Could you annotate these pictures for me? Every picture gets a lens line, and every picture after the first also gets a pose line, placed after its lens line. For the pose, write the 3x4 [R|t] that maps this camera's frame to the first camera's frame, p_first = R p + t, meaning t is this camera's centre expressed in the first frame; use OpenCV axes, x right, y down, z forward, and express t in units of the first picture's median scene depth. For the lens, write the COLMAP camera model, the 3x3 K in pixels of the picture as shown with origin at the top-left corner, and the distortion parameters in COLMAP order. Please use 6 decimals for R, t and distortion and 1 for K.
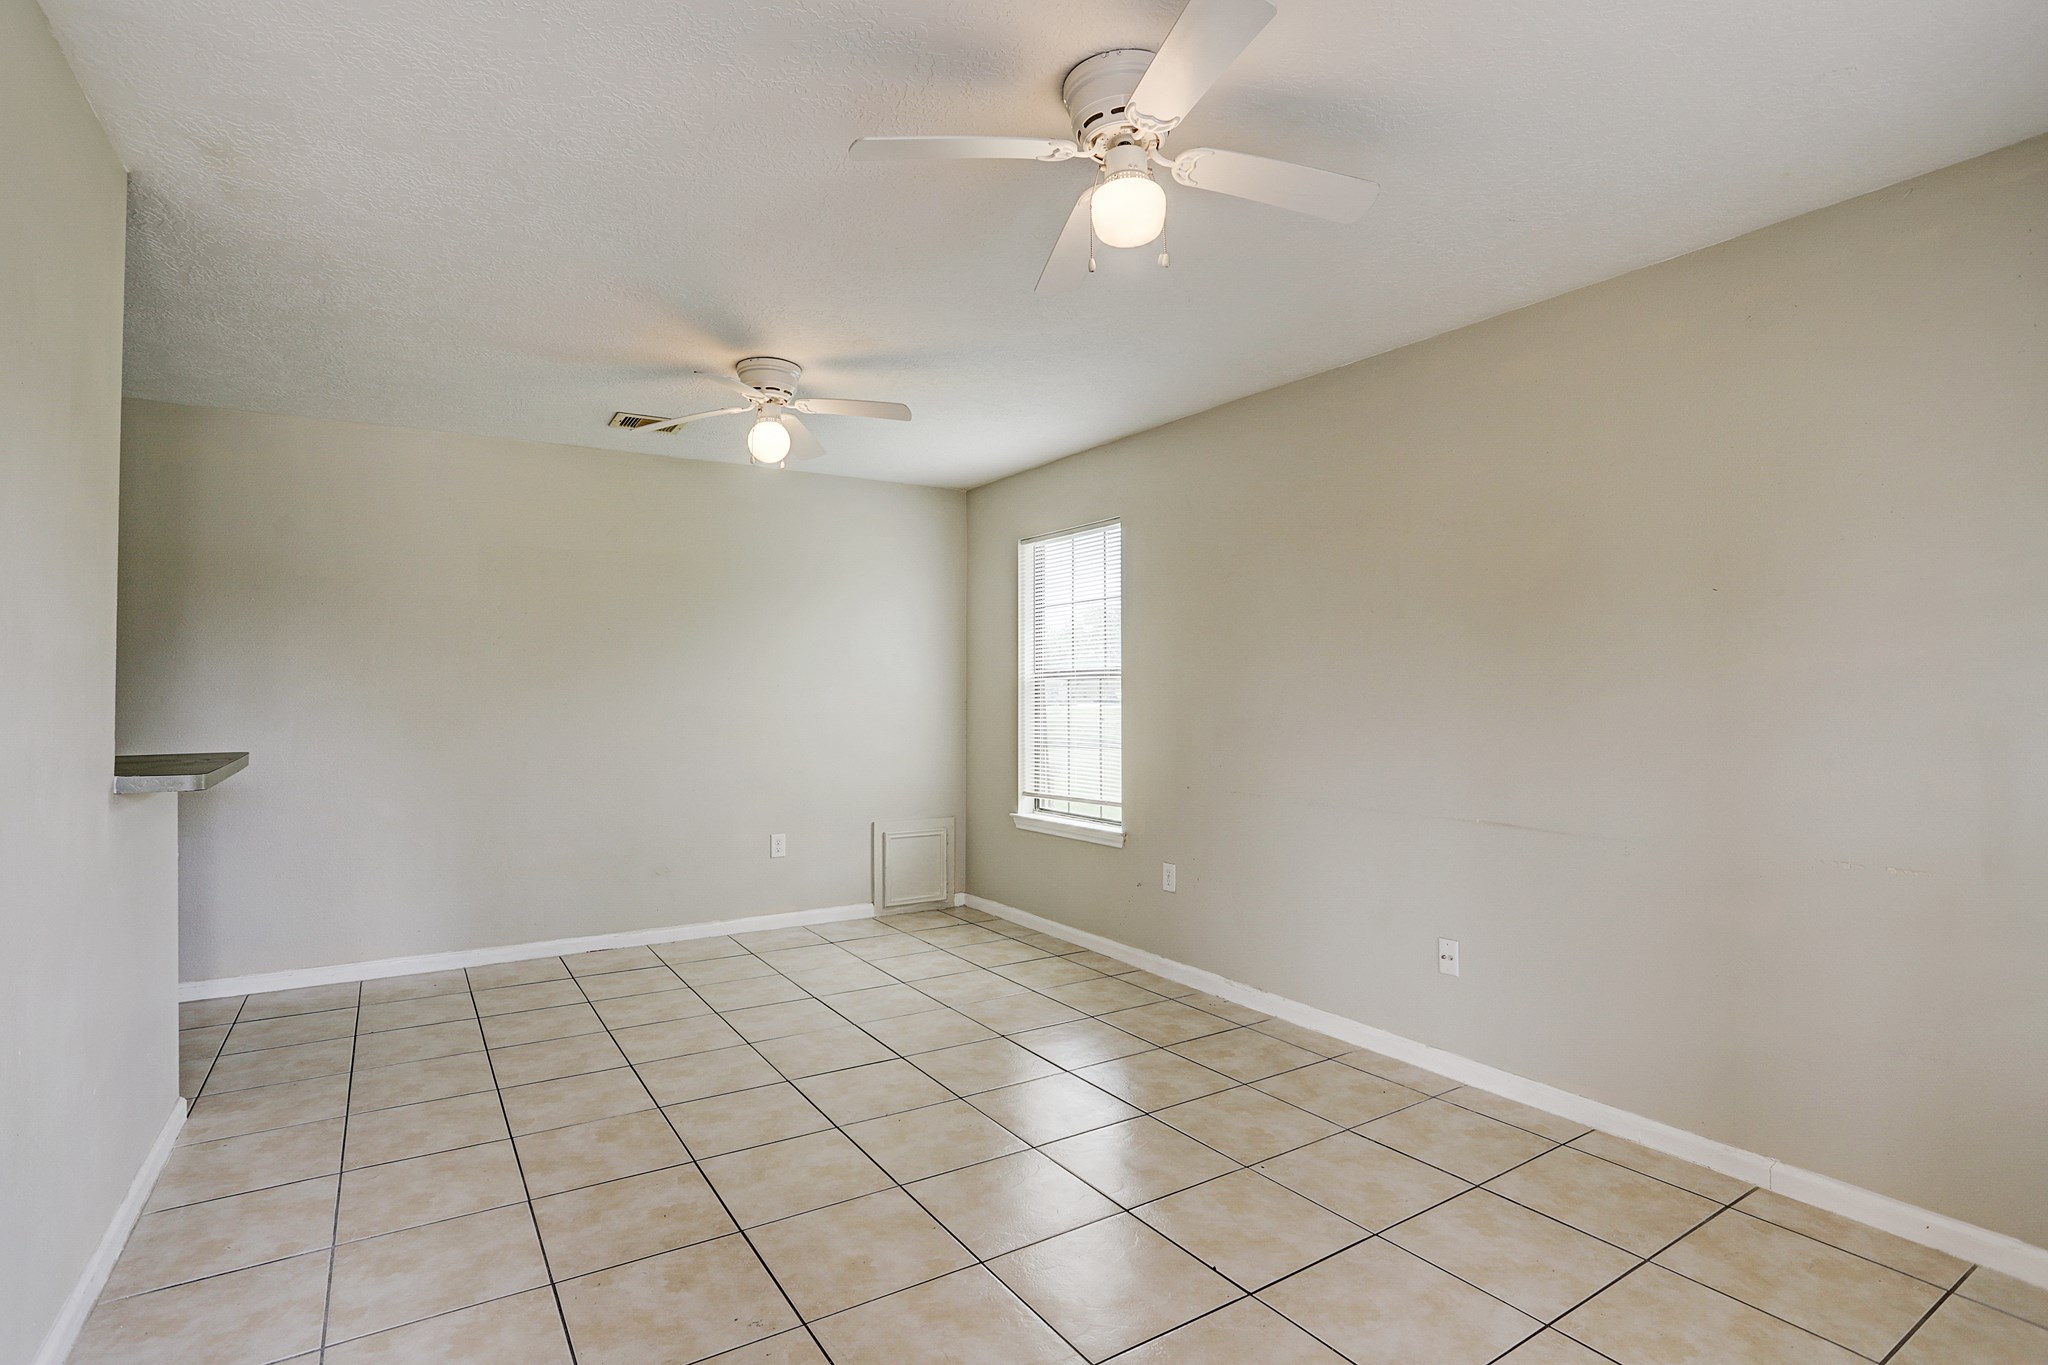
lens RADIAL K [[1018.4, 0, 1024.0], [0, 1018.4, 682.5], [0, 0, 1]] dist [-0.041148, 0.000212]
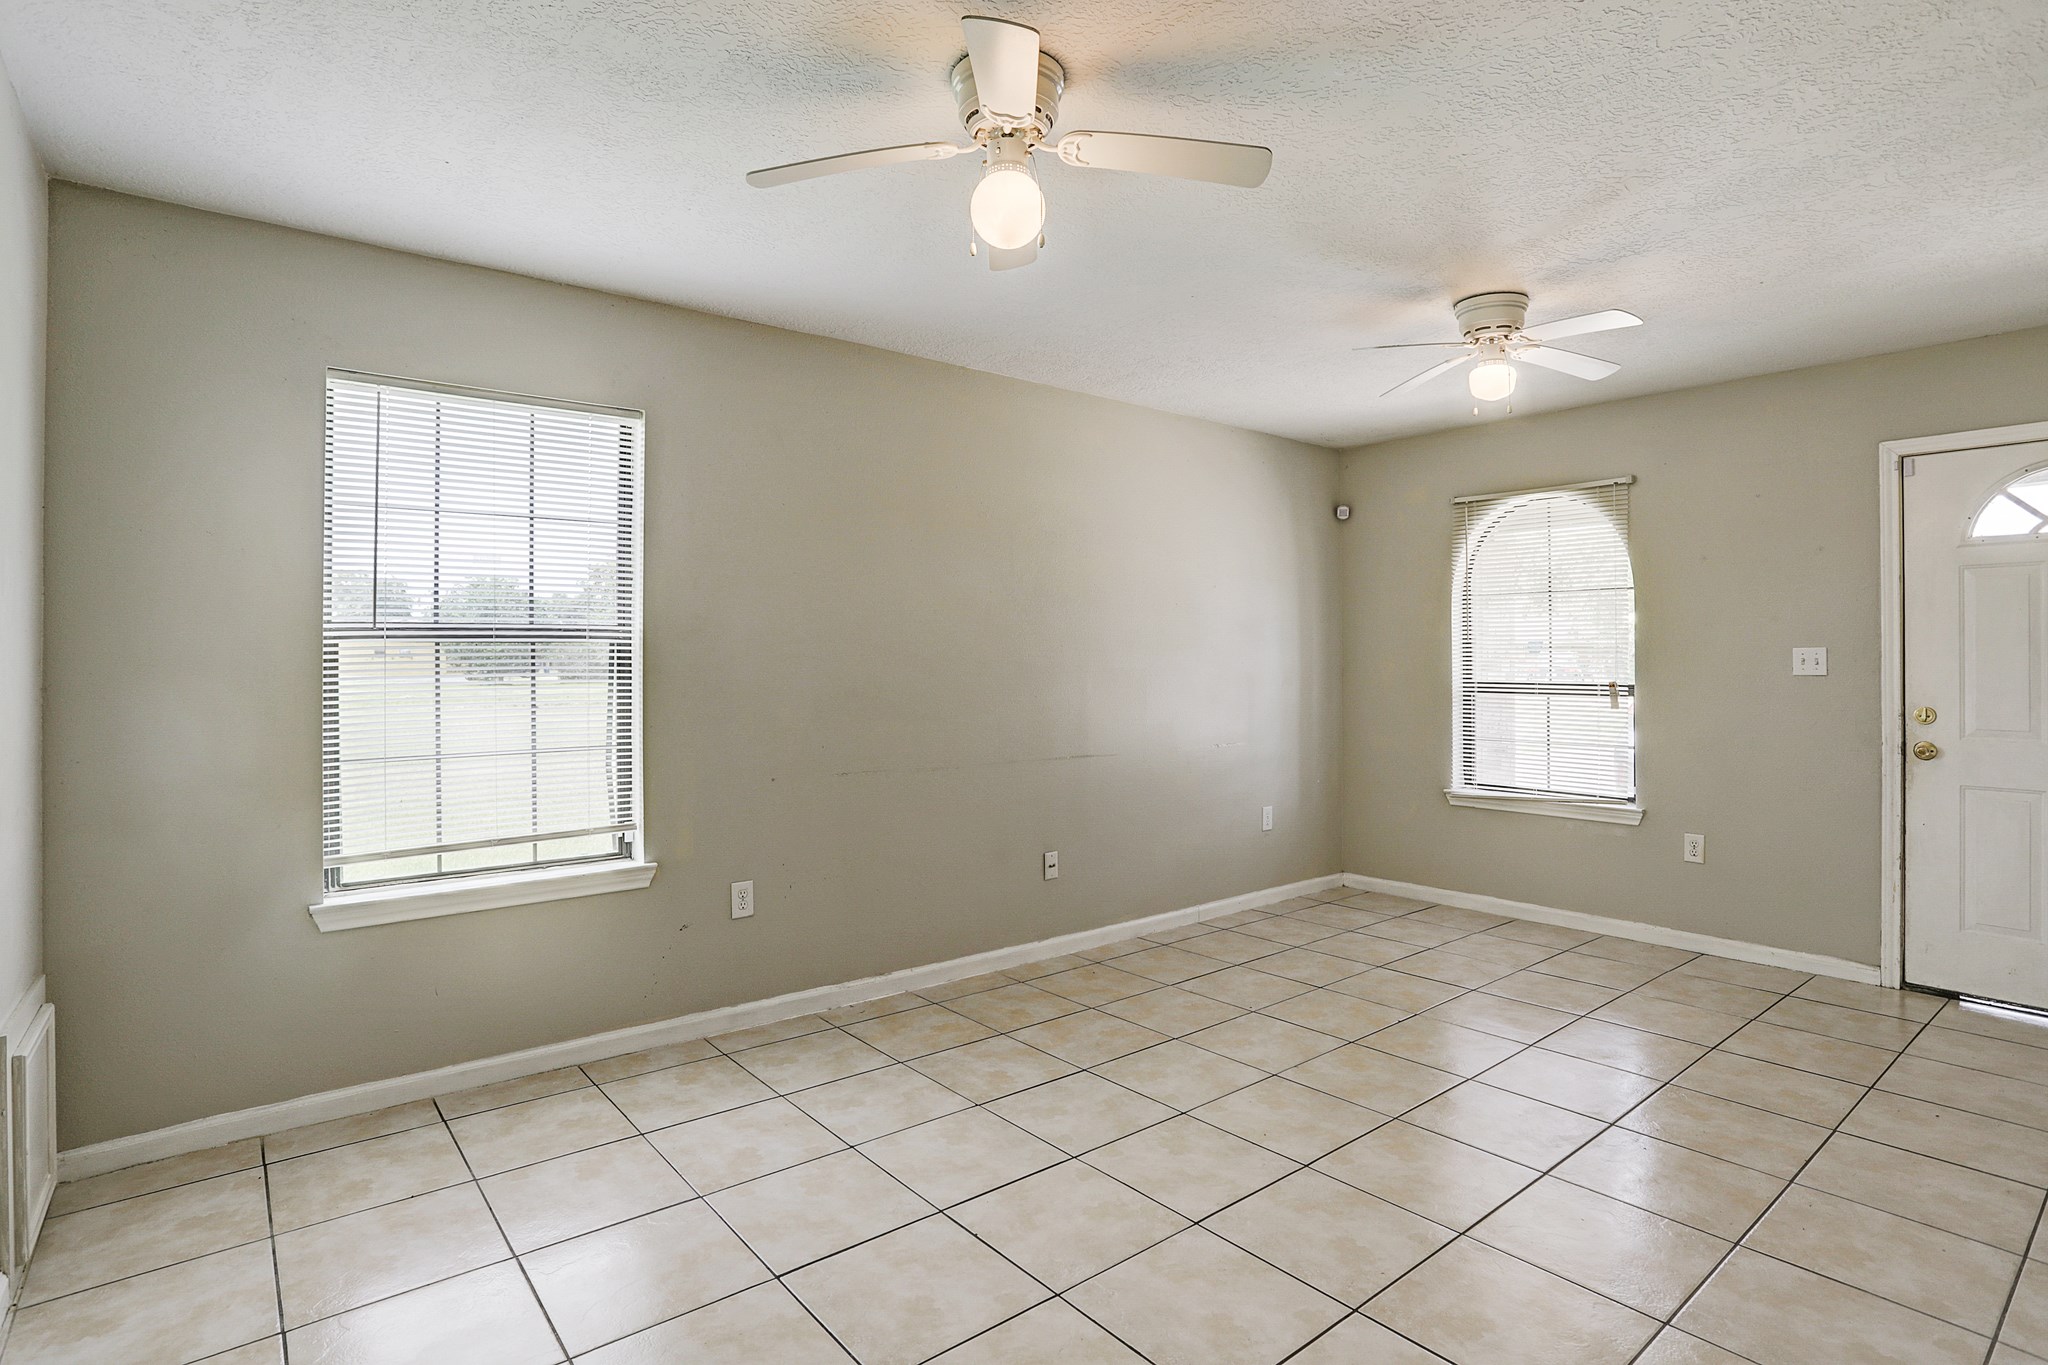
lens RADIAL K [[1022.5, 0, 1026.2], [0, 1022.5, 660.3], [0, 0, 1]] dist [-0.034479, 0.001181]
pose [[-0.121520, 0.010676, 0.992532, -0.675779], [-0.010832, 0.999868, -0.012081, 0.014502], [-0.992530, -0.012219, -0.121388, 0.895391]]
